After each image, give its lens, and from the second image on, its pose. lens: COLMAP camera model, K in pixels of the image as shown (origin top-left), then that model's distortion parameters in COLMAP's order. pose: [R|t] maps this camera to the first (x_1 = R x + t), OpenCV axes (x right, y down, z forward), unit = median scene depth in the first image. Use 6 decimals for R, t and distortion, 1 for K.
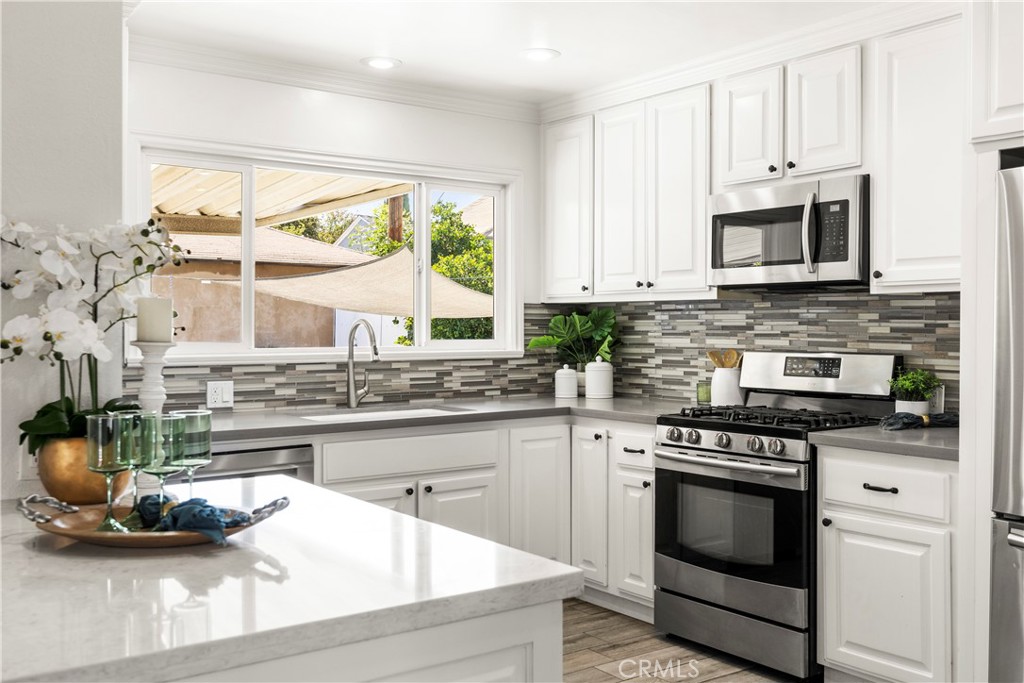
lens RADIAL K [[974.0, 0, 515.1], [0, 974.0, 340.3], [0, 0, 1]] dist [-0.016211, 0.000000]
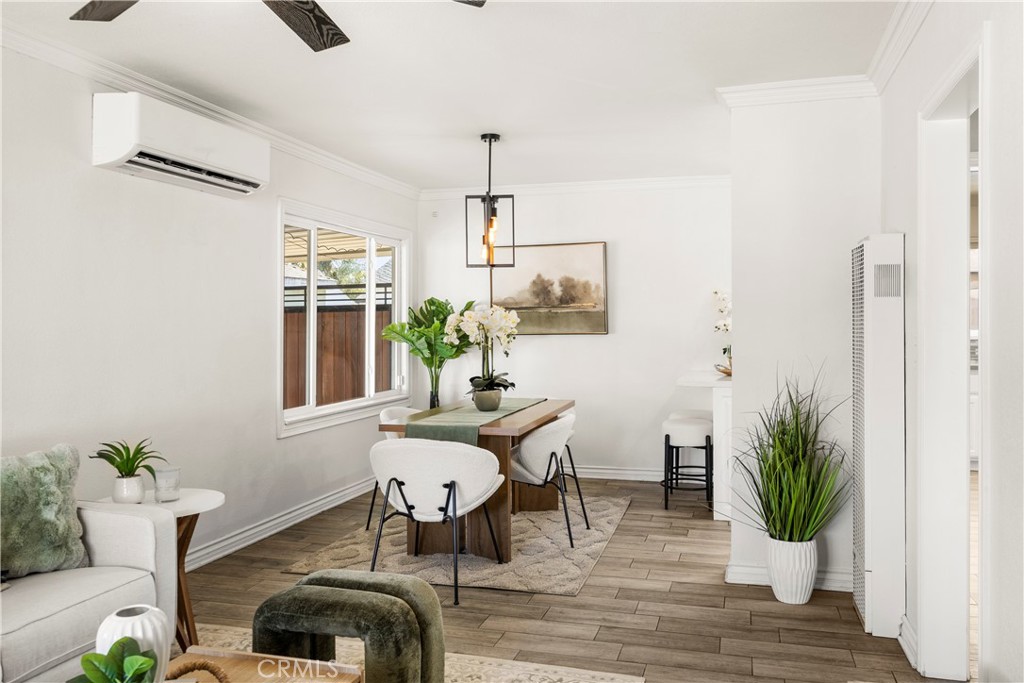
lens RADIAL K [[812.6, 0, 514.4], [0, 812.6, 335.1], [0, 0, 1]] dist [0.004633, 0.001086]
pose [[0.608642, 0.004948, -0.793430, 0.712509], [-0.002654, 0.999988, 0.004201, 0.011096], [0.793441, -0.000452, 0.608647, -0.742371]]
